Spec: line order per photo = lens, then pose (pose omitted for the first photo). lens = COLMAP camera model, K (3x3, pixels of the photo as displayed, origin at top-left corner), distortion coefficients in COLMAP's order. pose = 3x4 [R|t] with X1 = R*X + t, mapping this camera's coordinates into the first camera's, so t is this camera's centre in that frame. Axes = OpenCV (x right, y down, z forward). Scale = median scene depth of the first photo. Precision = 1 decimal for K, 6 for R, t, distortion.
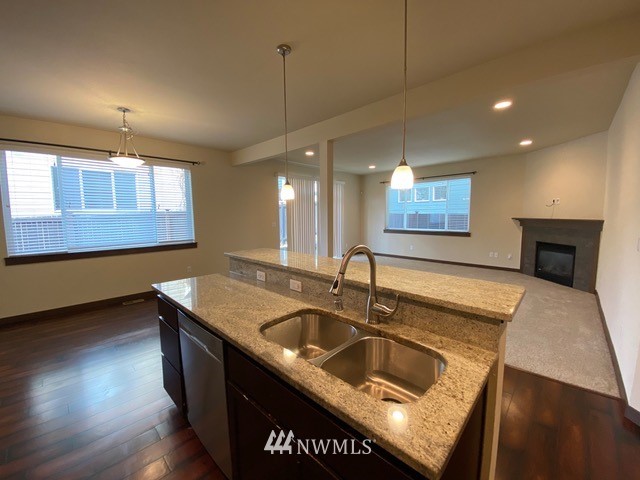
lens RADIAL K [[258.9, 0, 317.9], [0, 258.9, 237.5], [0, 0, 1]] dist [0.003653, -0.009756]
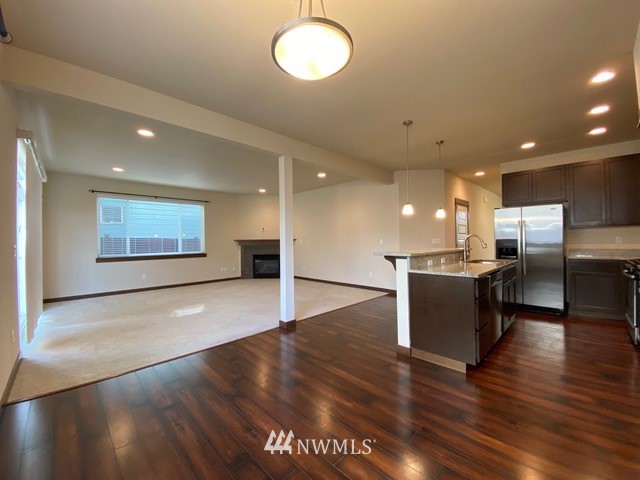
lens RADIAL K [[258.9, 0, 316.0], [0, 258.9, 240.8], [0, 0, 1]] dist [0.003653, -0.009756]
pose [[0.024834, 0.006358, 0.999671, -1.285051], [0.106080, 0.994317, -0.008959, -0.026113], [-0.994047, 0.106267, 0.024018, 1.177259]]
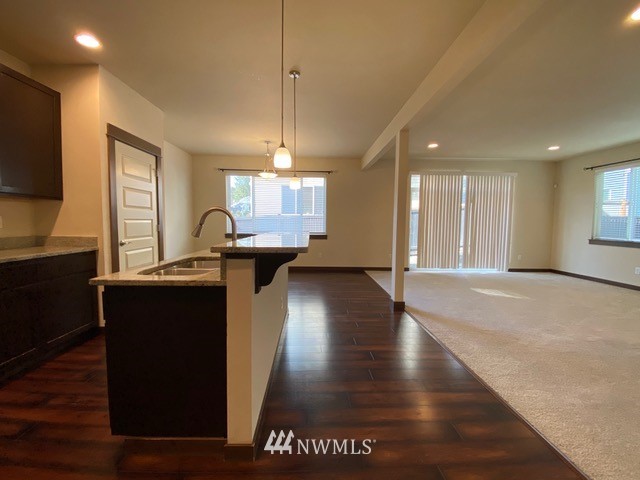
lens RADIAL K [[258.9, 0, 314.6], [0, 258.9, 236.6], [0, 0, 1]] dist [0.003653, -0.009756]
pose [[0.713180, 0.053421, -0.698943, 0.671351], [-0.079221, 0.996846, -0.004644, 0.069037], [0.696490, 0.058683, 0.715163, 0.132254]]
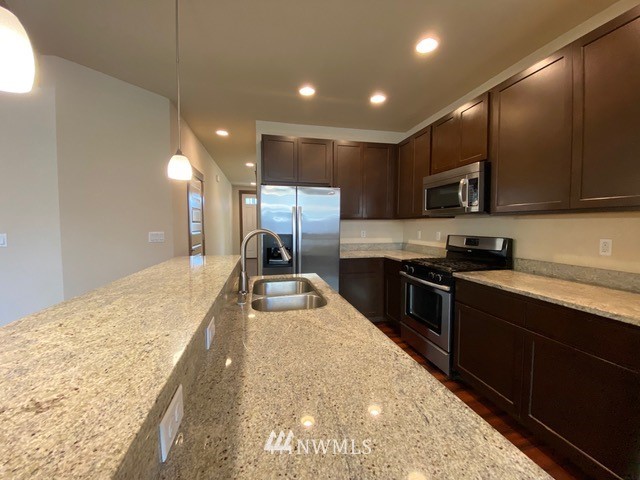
lens RADIAL K [[258.9, 0, 314.1], [0, 258.9, 242.8], [0, 0, 1]] dist [0.003653, -0.009756]
pose [[-0.832922, -0.030825, 0.552532, -0.334644], [0.058884, 0.987842, 0.143876, -0.031492], [-0.550249, 0.152372, -0.820980, 0.805265]]
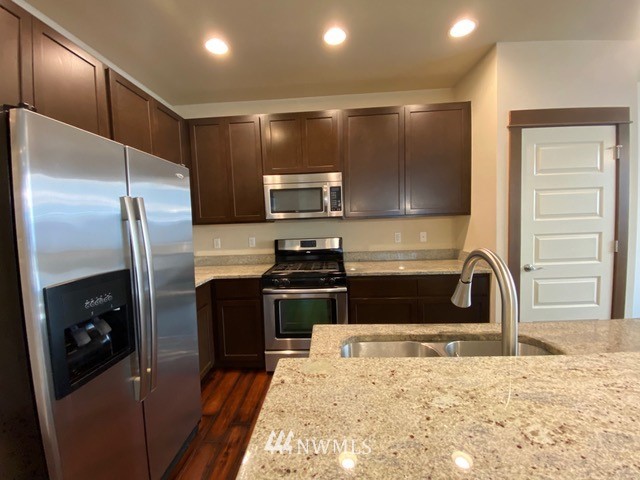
lens RADIAL K [[258.9, 0, 318.5], [0, 258.9, 238.4], [0, 0, 1]] dist [0.003653, -0.009756]
pose [[-0.748210, 0.078804, -0.658765, 0.347257], [-0.019942, 0.989801, 0.141053, -0.030063], [0.663162, 0.118675, -0.739008, 0.485250]]
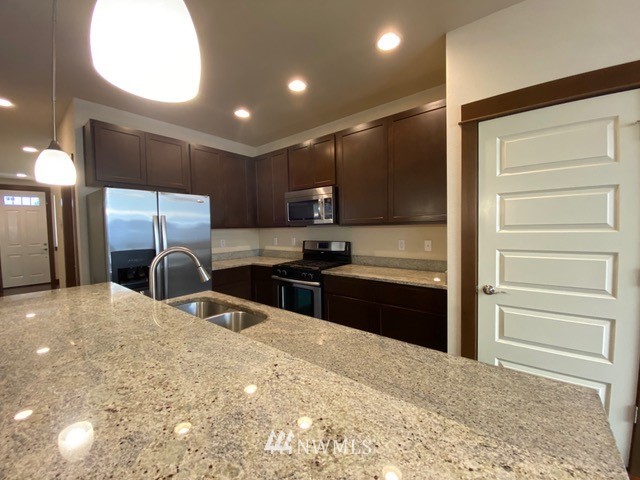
lens RADIAL K [[258.9, 0, 317.4], [0, 258.9, 239.1], [0, 0, 1]] dist [0.003653, -0.009756]
pose [[-0.995048, 0.030411, -0.094634, -0.148616], [0.017137, 0.990278, 0.138046, -0.063564], [0.097912, 0.135741, -0.985894, 0.903179]]
